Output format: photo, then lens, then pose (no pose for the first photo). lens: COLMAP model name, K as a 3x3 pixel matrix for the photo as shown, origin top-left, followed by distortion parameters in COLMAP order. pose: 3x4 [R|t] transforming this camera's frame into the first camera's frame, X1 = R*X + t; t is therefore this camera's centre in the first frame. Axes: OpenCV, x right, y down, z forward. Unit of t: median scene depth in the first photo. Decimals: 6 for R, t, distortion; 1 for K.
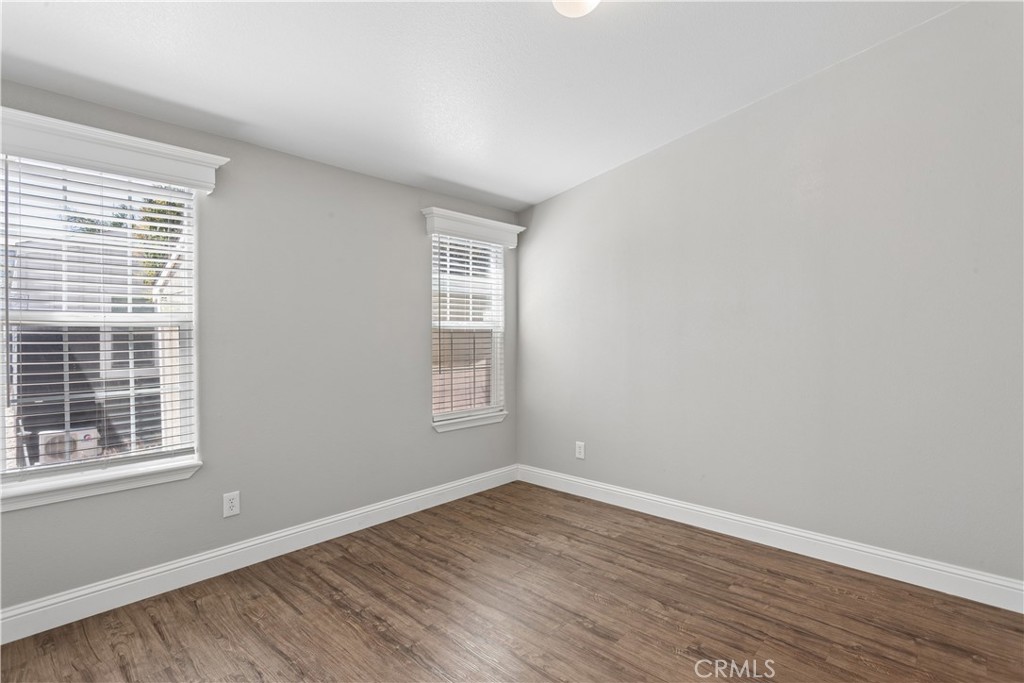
lens RADIAL K [[517.4, 0, 511.4], [0, 517.4, 340.2], [0, 0, 1]] dist [0.004785, -0.000086]
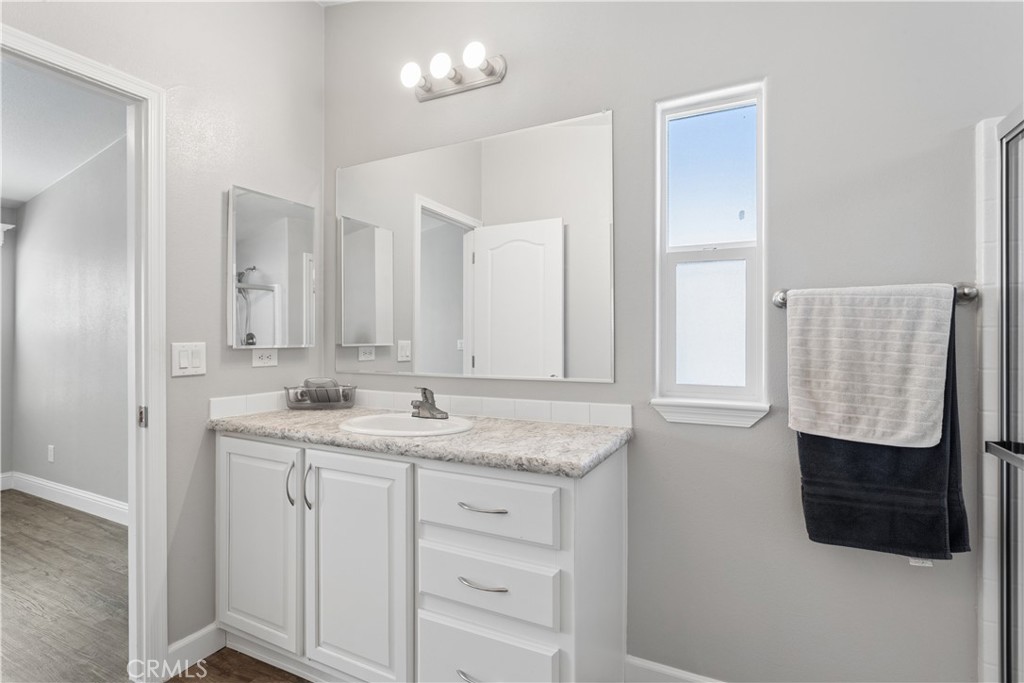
lens RADIAL K [[517.4, 0, 509.9], [0, 517.4, 337.1], [0, 0, 1]] dist [0.004785, -0.000086]
pose [[0.962050, 0.007743, 0.272764, 0.707579], [-0.005667, 0.999949, -0.008399, -0.007047], [-0.272815, 0.006535, 0.962044, -0.198406]]
